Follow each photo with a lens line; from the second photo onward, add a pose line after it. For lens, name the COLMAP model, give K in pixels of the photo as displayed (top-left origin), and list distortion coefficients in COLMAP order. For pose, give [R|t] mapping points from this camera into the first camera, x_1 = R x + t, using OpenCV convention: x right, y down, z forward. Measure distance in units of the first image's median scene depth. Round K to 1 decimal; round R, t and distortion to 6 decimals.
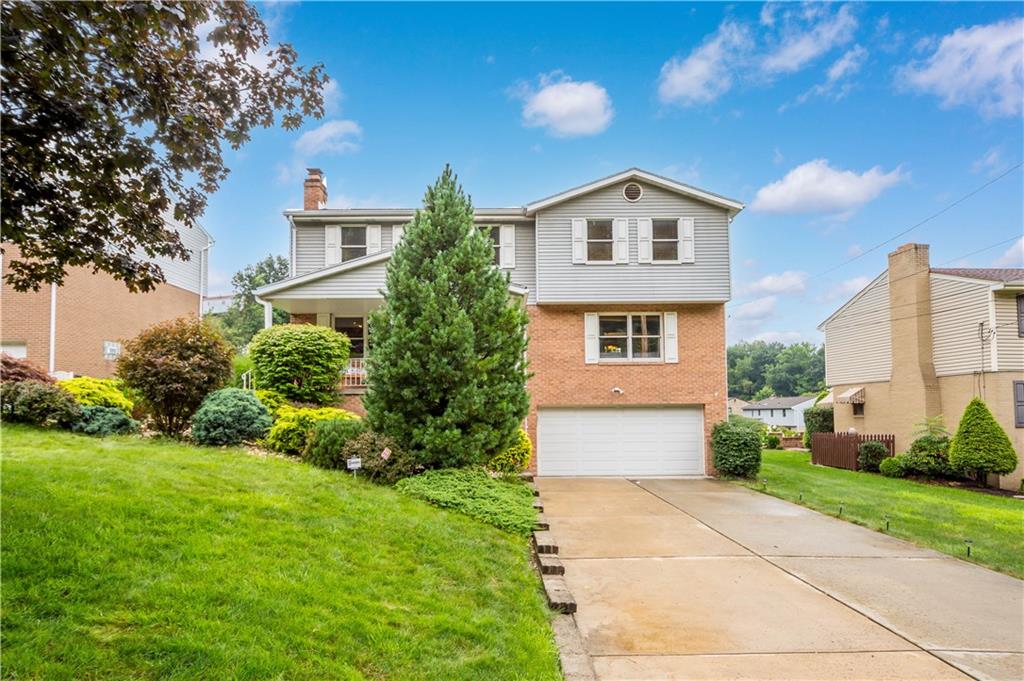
lens RADIAL K [[622.3, 0, 509.8], [0, 622.3, 371.8], [0, 0, 1]] dist [0.000686, -0.000228]
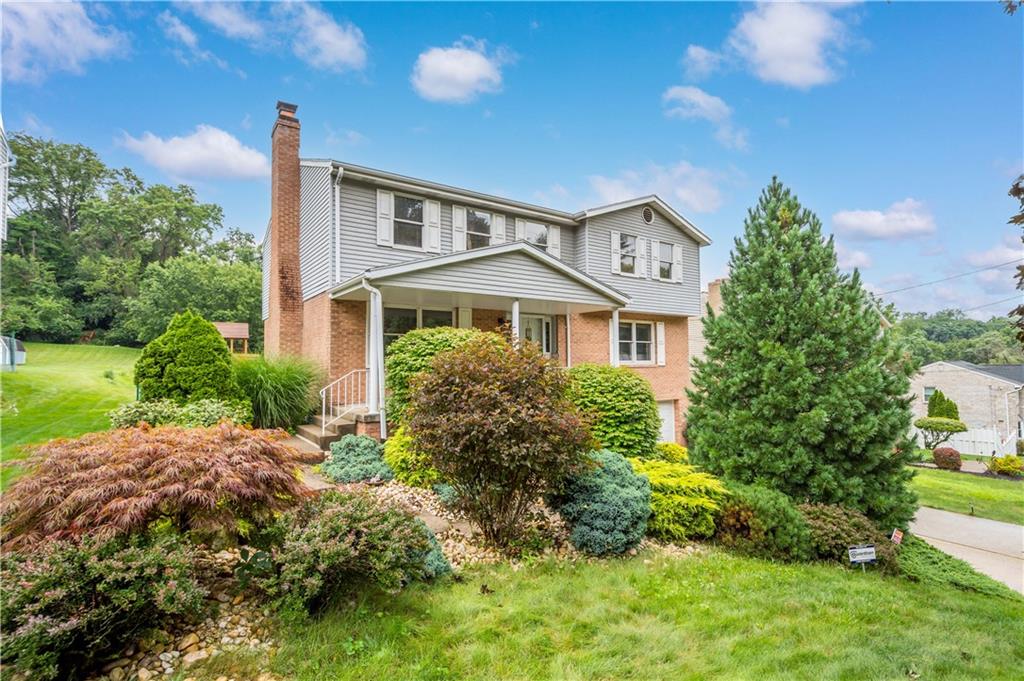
lens RADIAL K [[497.4, 0, 512.0], [0, 497.4, 340.5], [0, 0, 1]] dist [0.000504, -0.000094]
pose [[0.820593, 0.031176, 0.570662, -0.513576], [-0.043962, 0.998996, 0.008638, -0.057359], [-0.569820, -0.032176, 0.821140, 0.383725]]
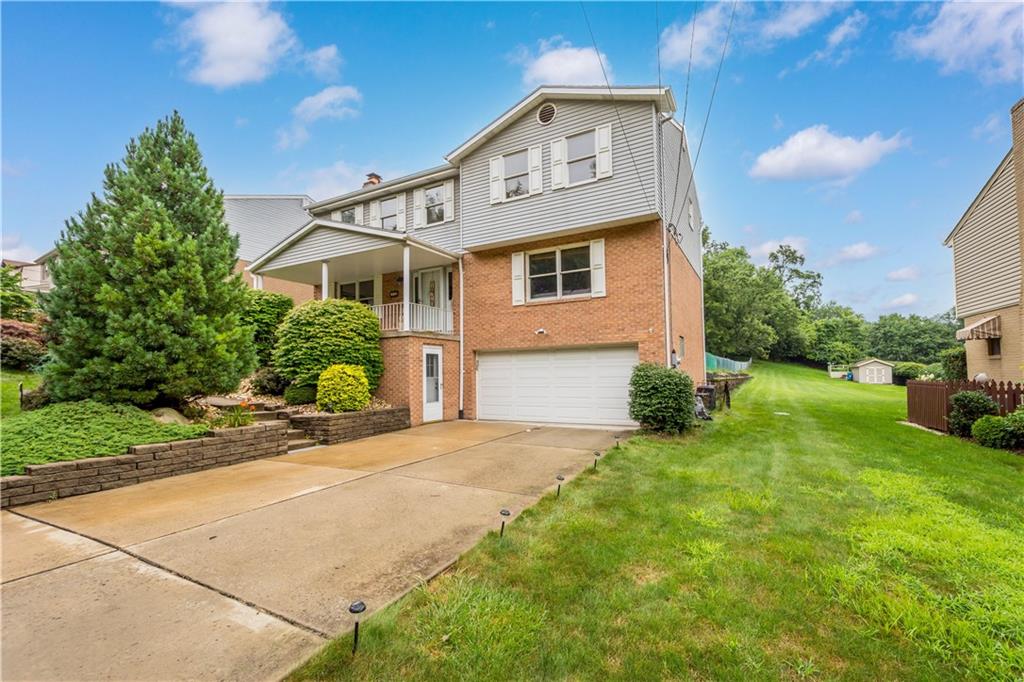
lens RADIAL K [[453.4, 0, 507.0], [0, 453.4, 350.4], [0, 0, 1]] dist [0.010092, -0.001363]
pose [[0.867728, -0.032147, -0.495999, 0.460985], [0.041484, 0.999109, 0.007821, 0.050193], [0.495305, -0.027363, 0.868288, 0.376397]]
